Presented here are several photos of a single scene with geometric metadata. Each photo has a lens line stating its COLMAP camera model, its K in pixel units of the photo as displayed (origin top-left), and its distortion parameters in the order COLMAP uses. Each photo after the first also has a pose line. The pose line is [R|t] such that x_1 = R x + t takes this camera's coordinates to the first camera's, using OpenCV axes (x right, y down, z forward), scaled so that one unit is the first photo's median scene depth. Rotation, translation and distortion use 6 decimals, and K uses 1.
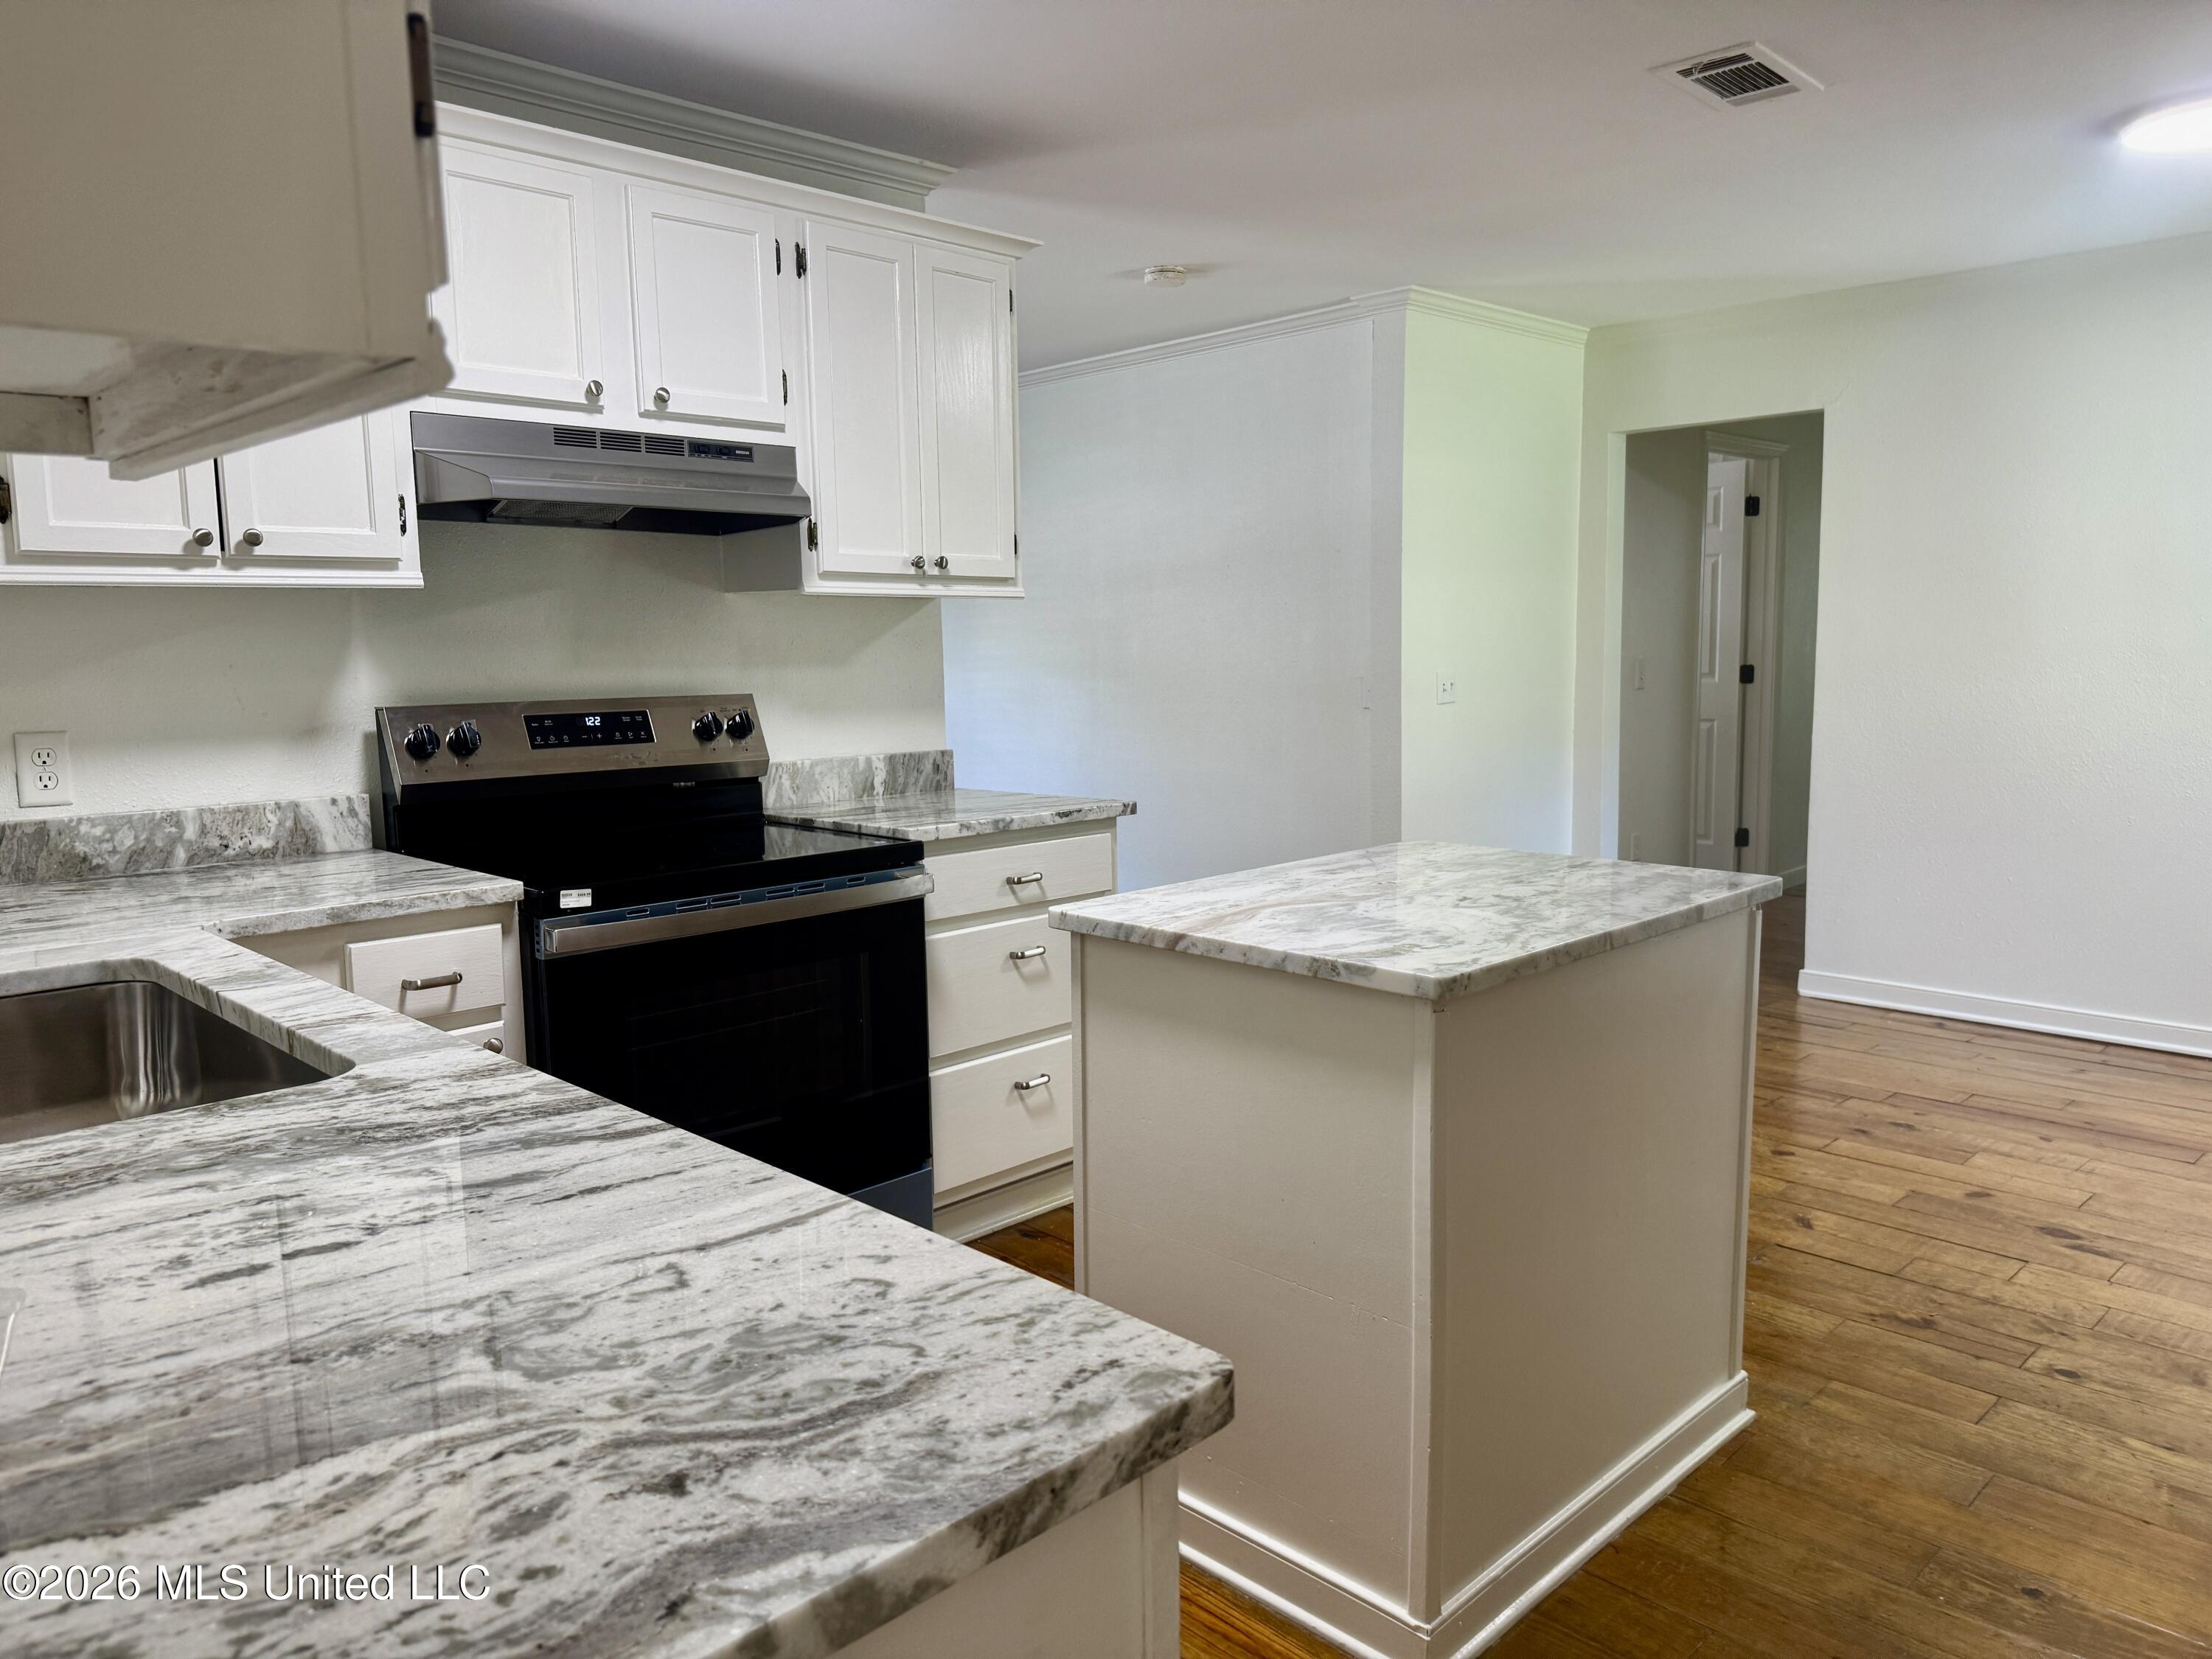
lens RADIAL K [[1541.6, 0, 1090.7], [0, 1541.6, 850.6], [0, 0, 1]] dist [0.077906, -0.101448]
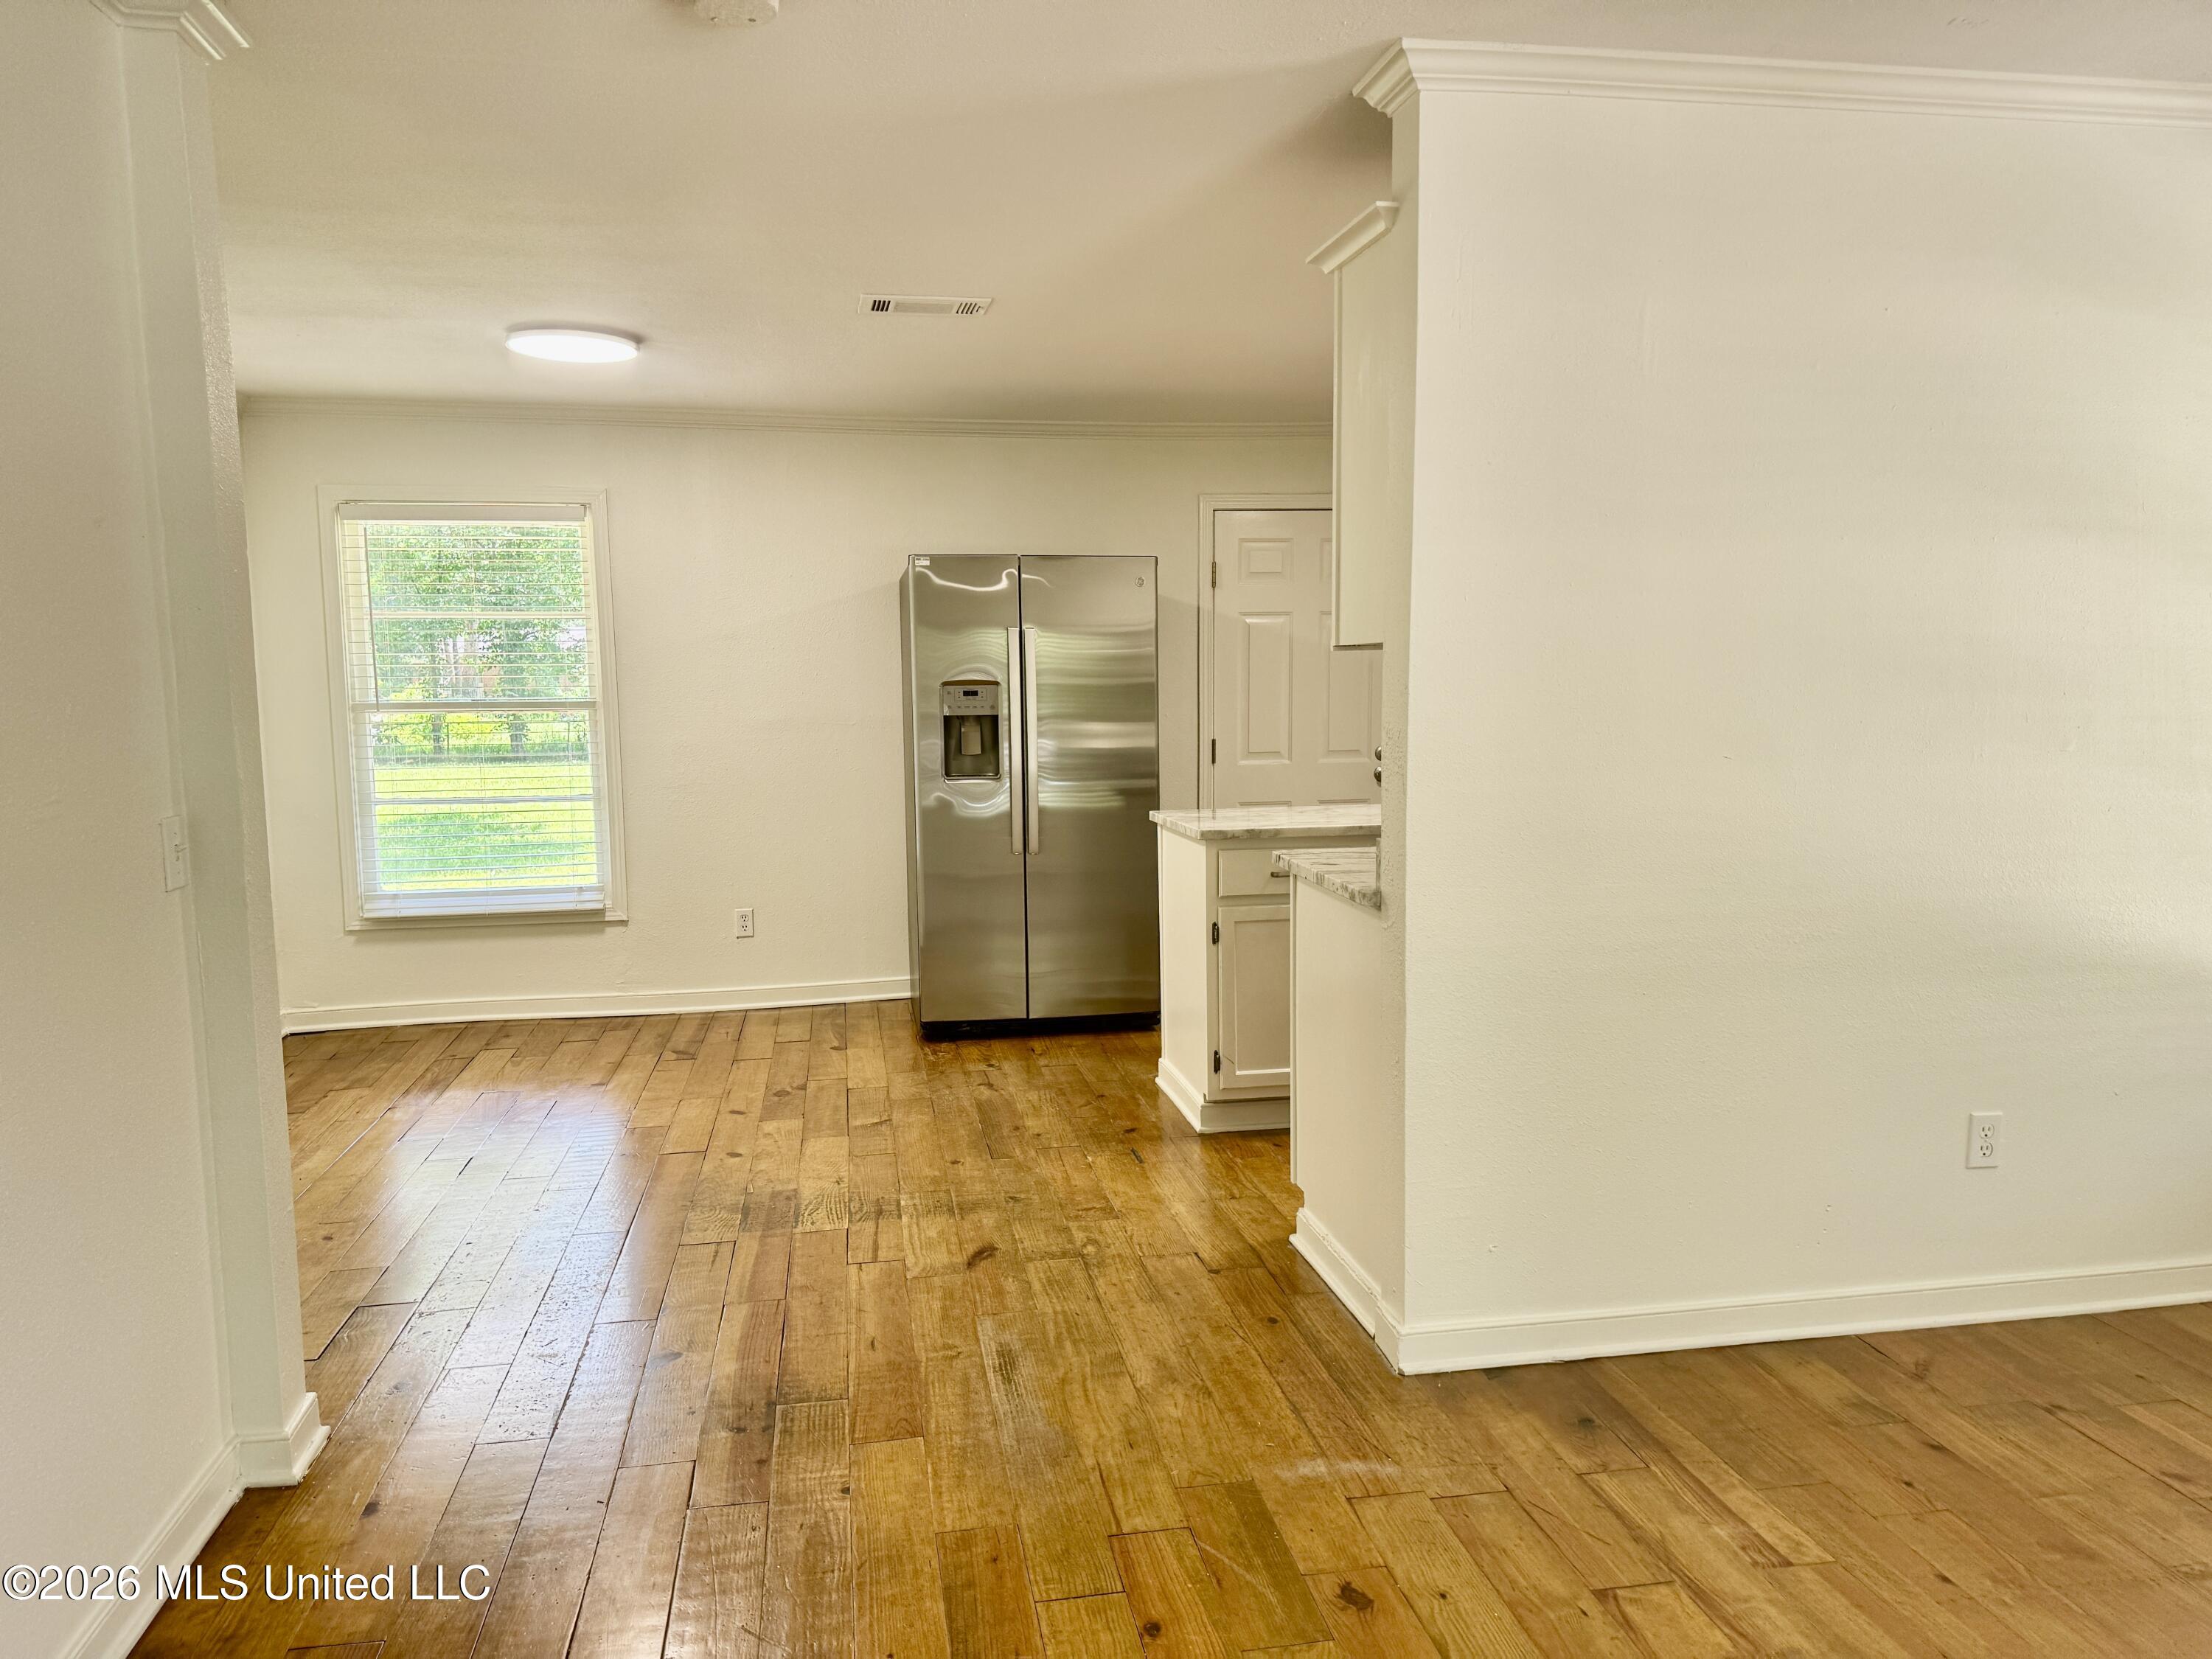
lens RADIAL K [[1497.3, 0, 1106.4], [0, 1497.3, 856.6], [0, 0, 1]] dist [-0.002817, -0.021946]
pose [[-0.831286, -0.041710, 0.554277, -0.577964], [0.101930, 0.968832, 0.225777, -0.358199], [-0.546419, 0.244183, -0.801125, 2.480346]]
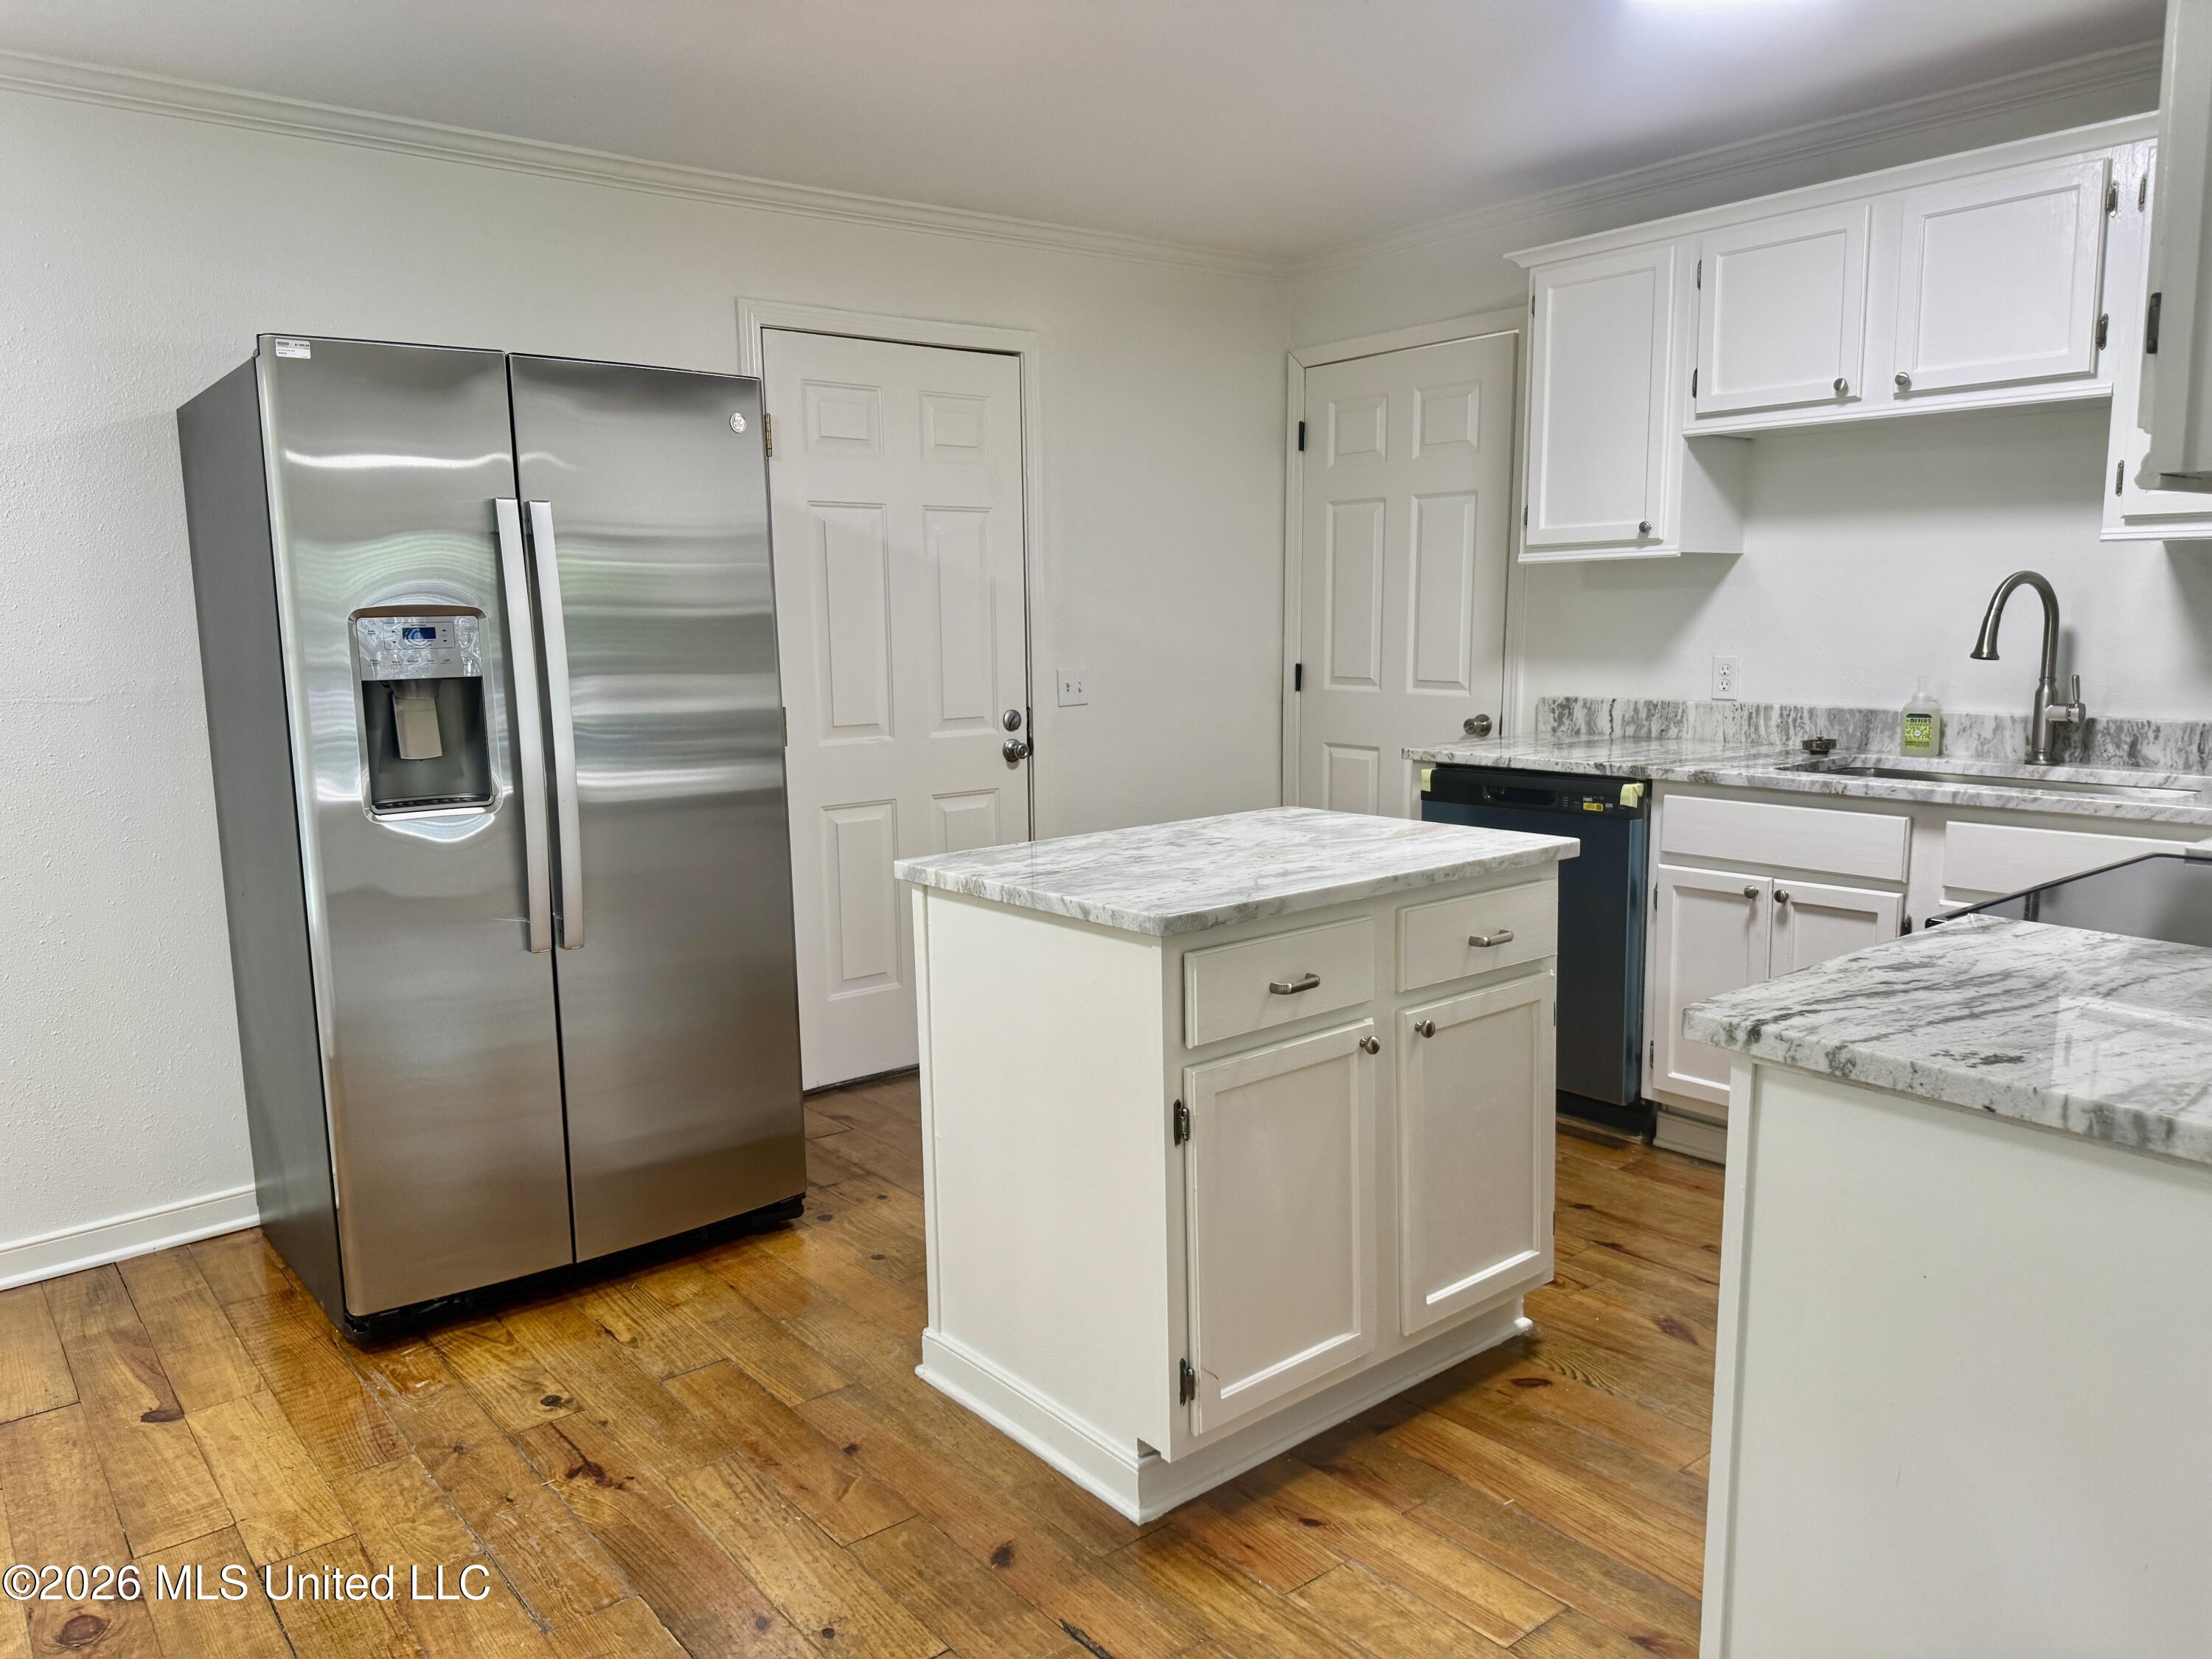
lens RADIAL K [[1546.0, 0, 1074.8], [0, 1546.0, 832.9], [0, 0, 1]] dist [0.082018, -0.117247]
pose [[-0.994248, 0.021168, 0.104992, 0.194312], [0.049935, 0.958828, 0.279563, -0.272495], [-0.094752, 0.283198, -0.954369, 1.864928]]
